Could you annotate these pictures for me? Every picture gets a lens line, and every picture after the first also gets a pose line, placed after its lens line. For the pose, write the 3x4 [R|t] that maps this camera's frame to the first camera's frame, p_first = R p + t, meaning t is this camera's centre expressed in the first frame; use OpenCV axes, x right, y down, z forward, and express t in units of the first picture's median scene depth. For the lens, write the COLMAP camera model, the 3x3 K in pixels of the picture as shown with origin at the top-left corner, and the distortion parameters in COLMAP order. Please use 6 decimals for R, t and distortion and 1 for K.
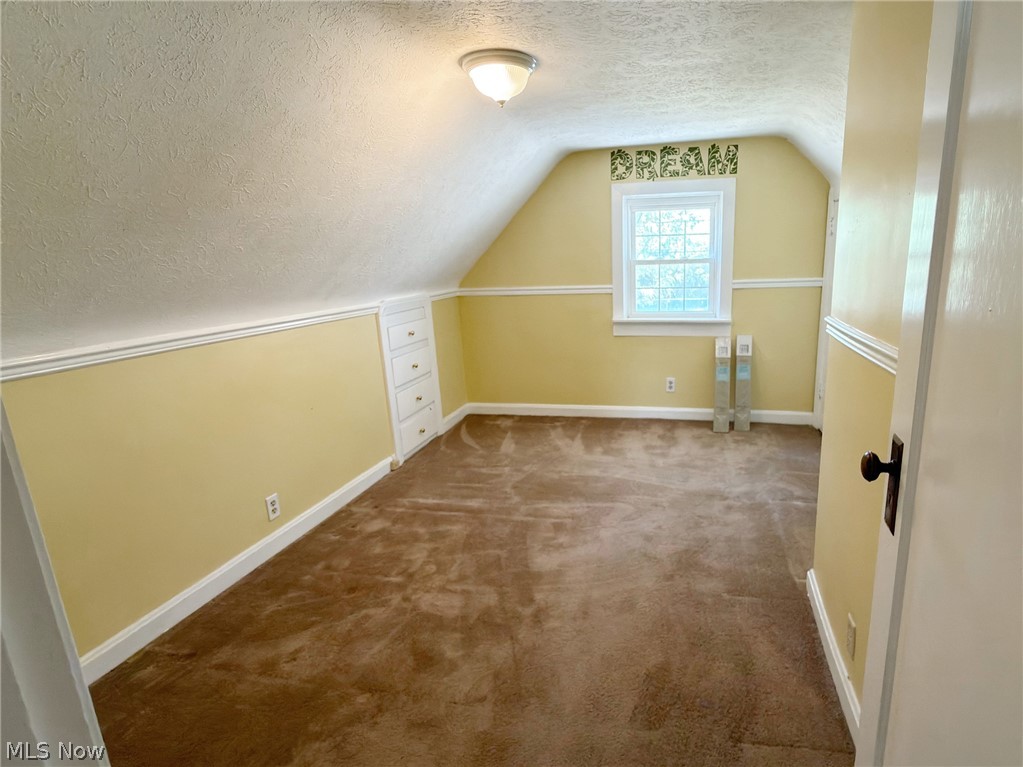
lens RADIAL K [[518.6, 0, 549.4], [0, 518.6, 376.9], [0, 0, 1]] dist [0.004619, -0.000466]
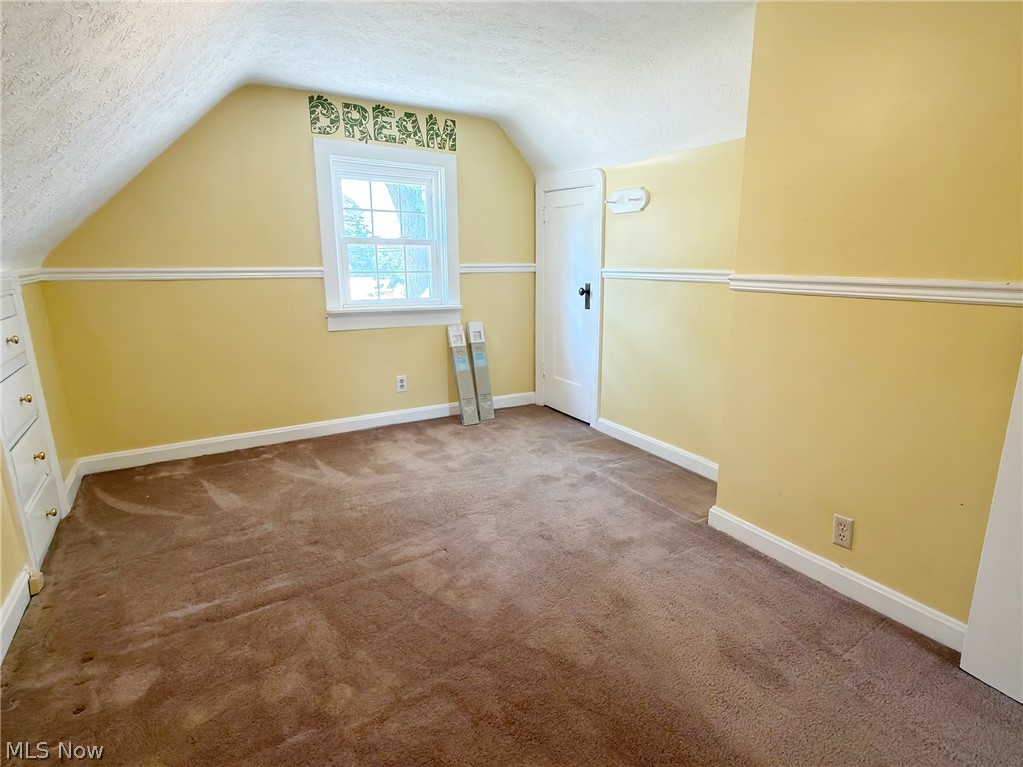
lens RADIAL K [[550.4, 0, 511.4], [0, 550.4, 383.2], [0, 0, 1]] dist [-0.002041, -0.001868]
pose [[0.705561, -0.113216, 0.699547, -0.306335], [0.127231, 0.991353, 0.032118, 0.009244], [-0.697134, 0.066343, 0.713865, 0.230401]]
